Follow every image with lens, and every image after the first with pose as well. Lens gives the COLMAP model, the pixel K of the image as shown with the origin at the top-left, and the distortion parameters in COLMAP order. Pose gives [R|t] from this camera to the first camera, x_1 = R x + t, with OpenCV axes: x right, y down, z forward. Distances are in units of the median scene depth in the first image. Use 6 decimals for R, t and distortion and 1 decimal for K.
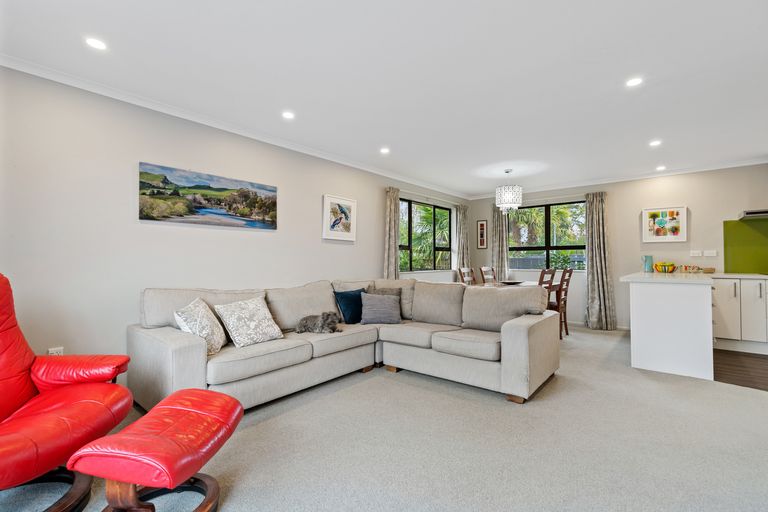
lens RADIAL K [[354.0, 0, 383.5], [0, 354.0, 255.2], [0, 0, 1]] dist [-0.000336, -0.000013]
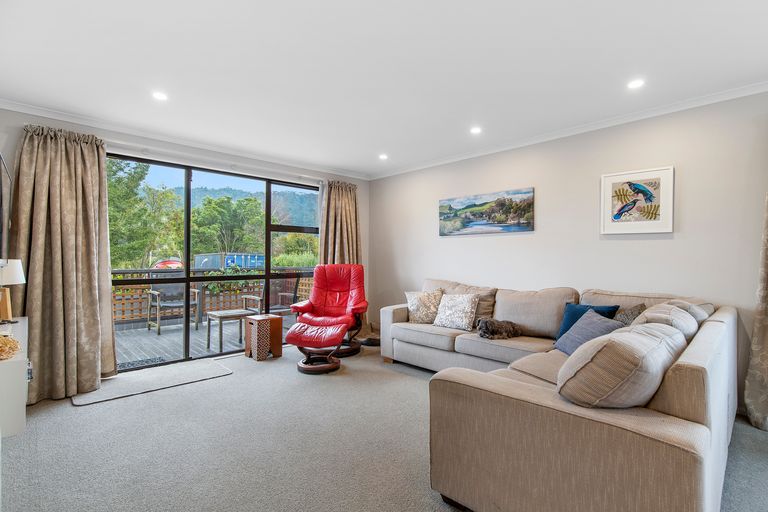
lens RADIAL K [[368.9, 0, 383.6], [0, 368.9, 259.1], [0, 0, 1]] dist [-0.000924, -0.000068]
pose [[-0.108136, 0.000785, -0.994136, 0.796319], [0.012819, 0.999918, -0.000605, 0.000406], [0.994053, -0.012810, -0.108137, 0.745169]]
